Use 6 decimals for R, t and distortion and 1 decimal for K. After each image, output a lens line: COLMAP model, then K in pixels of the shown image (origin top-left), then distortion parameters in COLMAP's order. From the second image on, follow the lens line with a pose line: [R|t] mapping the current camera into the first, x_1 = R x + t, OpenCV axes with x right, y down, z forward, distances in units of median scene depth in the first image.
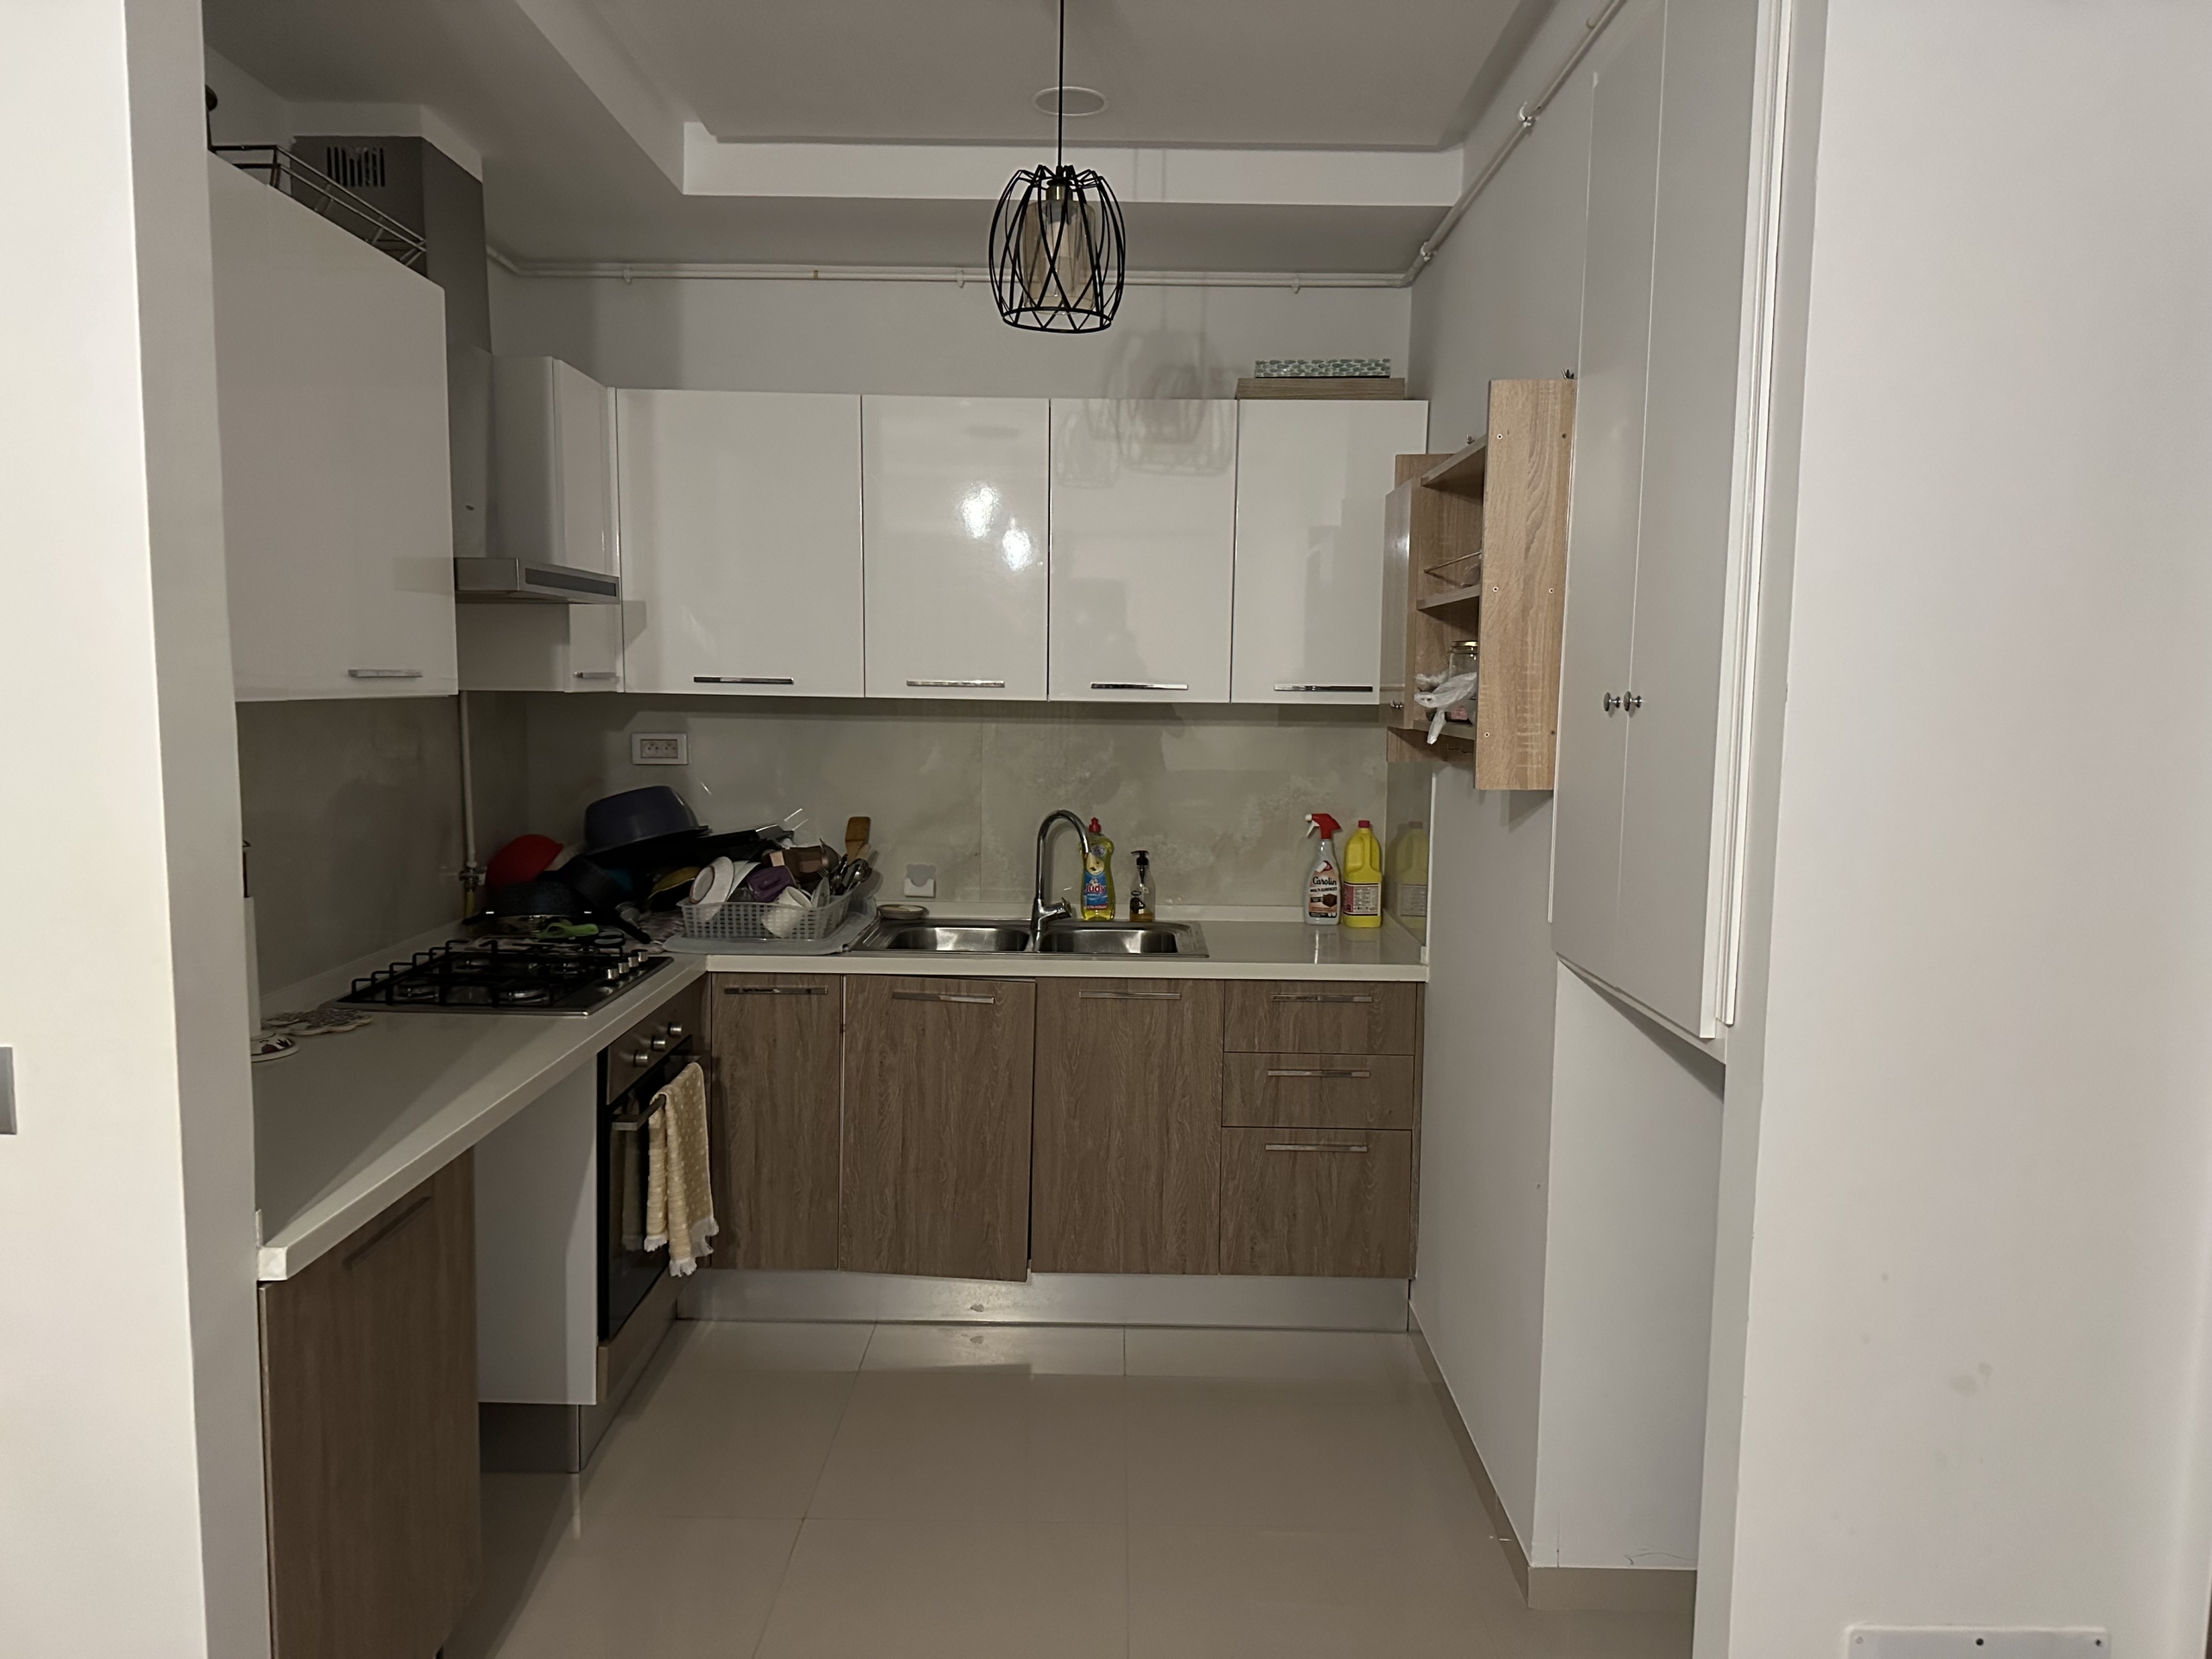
lens RADIAL K [[1549.6, 0, 1108.3], [0, 1549.6, 836.5], [0, 0, 1]] dist [-0.004725, -0.001292]
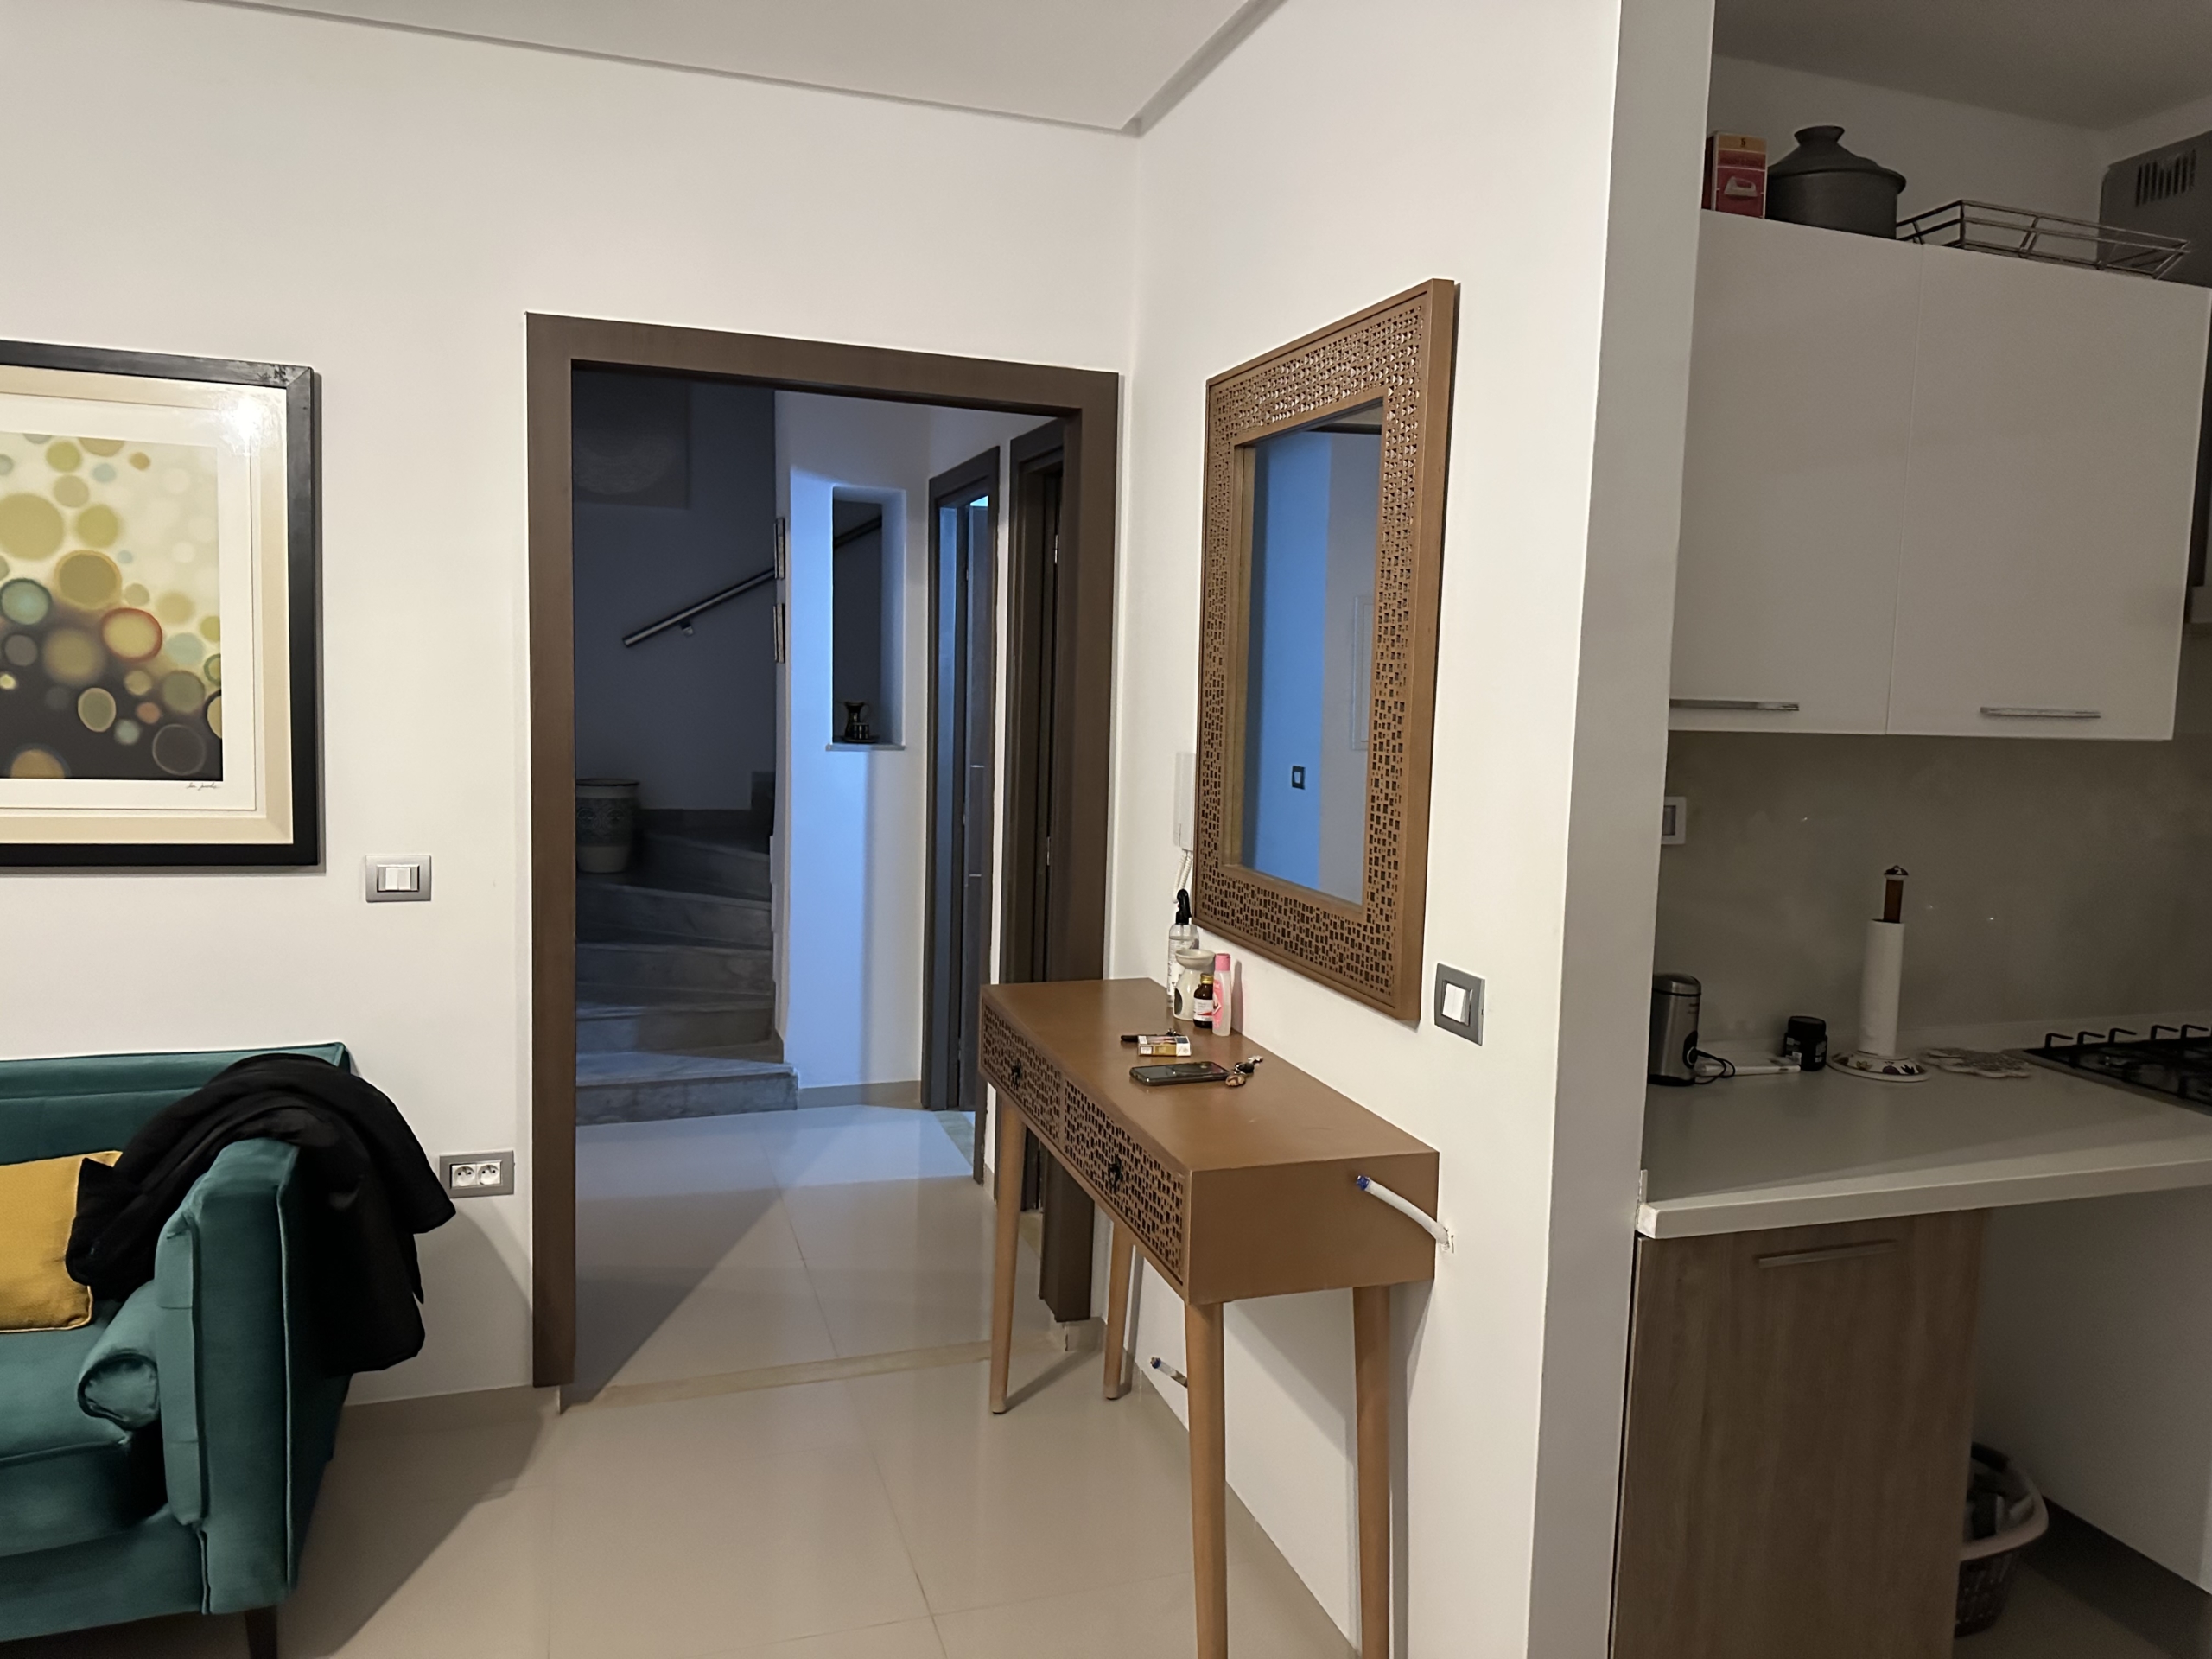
lens RADIAL K [[1549.6, 0, 1114.5], [0, 1549.6, 812.1], [0, 0, 1]] dist [-0.004725, -0.001292]
pose [[0.320553, 0.078954, -0.943934, 0.254595], [-0.123511, 0.991496, 0.040989, -0.012868], [0.939144, 0.103447, 0.327579, 0.153313]]
